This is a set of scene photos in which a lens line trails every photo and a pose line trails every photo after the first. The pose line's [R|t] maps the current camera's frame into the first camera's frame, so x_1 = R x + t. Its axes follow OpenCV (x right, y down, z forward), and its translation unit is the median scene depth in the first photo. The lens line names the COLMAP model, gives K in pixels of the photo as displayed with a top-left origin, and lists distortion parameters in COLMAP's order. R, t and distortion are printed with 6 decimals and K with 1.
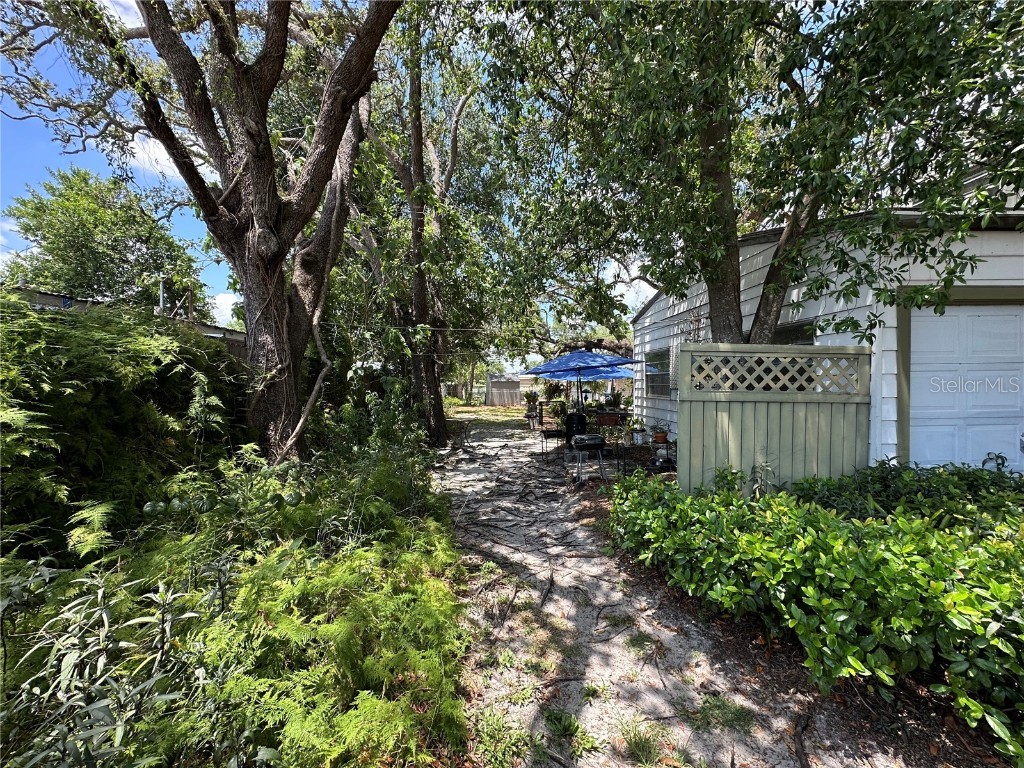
lens RADIAL K [[409.8, 0, 513.3], [0, 409.8, 384.2], [0, 0, 1]] dist [-0.001614, 0.000617]
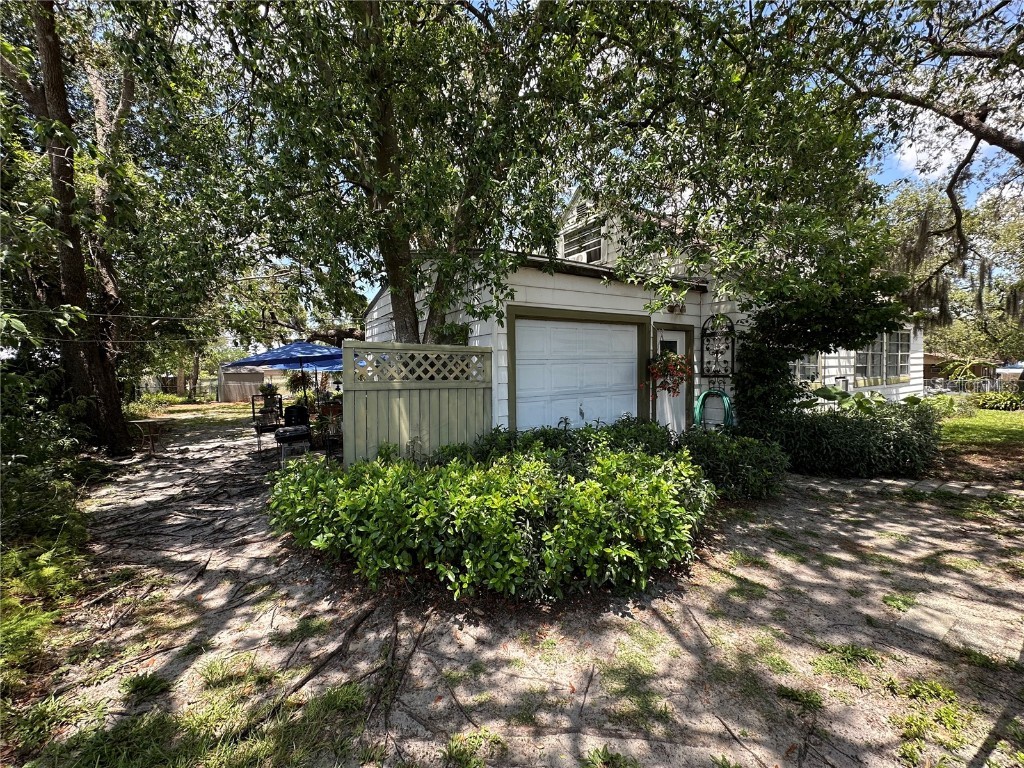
lens RADIAL K [[409.8, 0, 513.3], [0, 409.8, 384.2], [0, 0, 1]] dist [-0.001614, 0.000617]
pose [[0.860656, -0.027129, 0.508463, 0.224439], [0.013841, 0.999457, 0.029897, -0.006201], [-0.508998, -0.018693, 0.860564, -0.235837]]
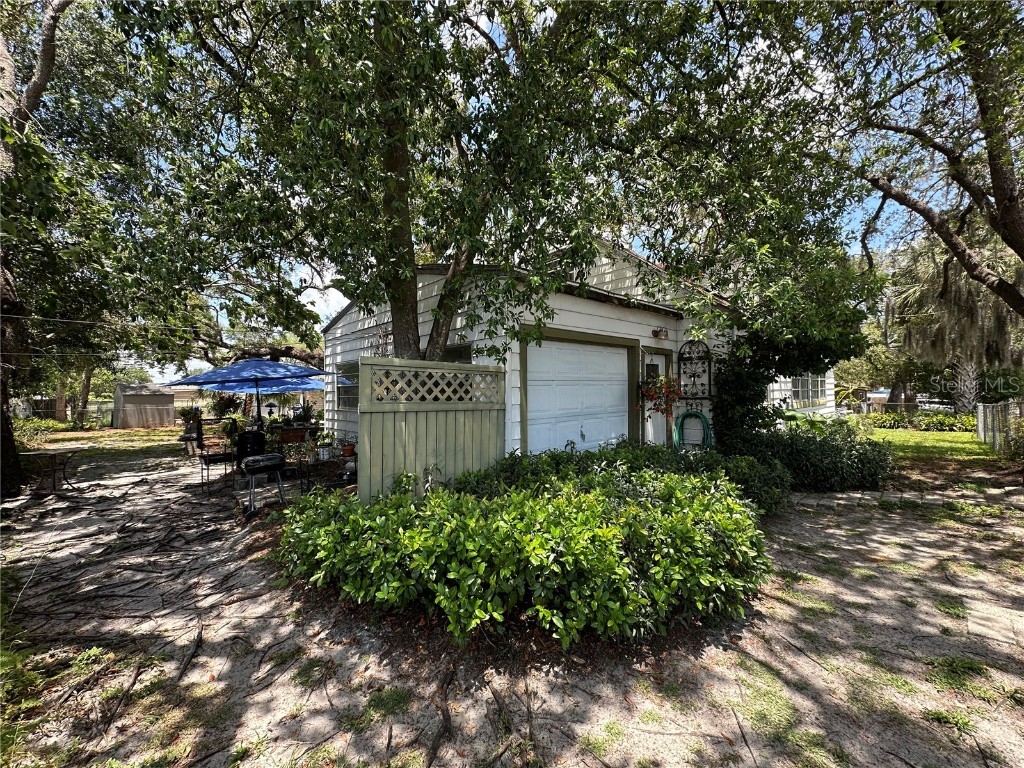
lens RADIAL K [[409.8, 0, 513.3], [0, 409.8, 384.2], [0, 0, 1]] dist [-0.001614, 0.000617]
pose [[0.763130, 0.008370, 0.646191, 0.035649], [0.010169, 0.999637, -0.024957, -0.001498], [-0.646165, 0.025617, 0.762768, -0.028143]]
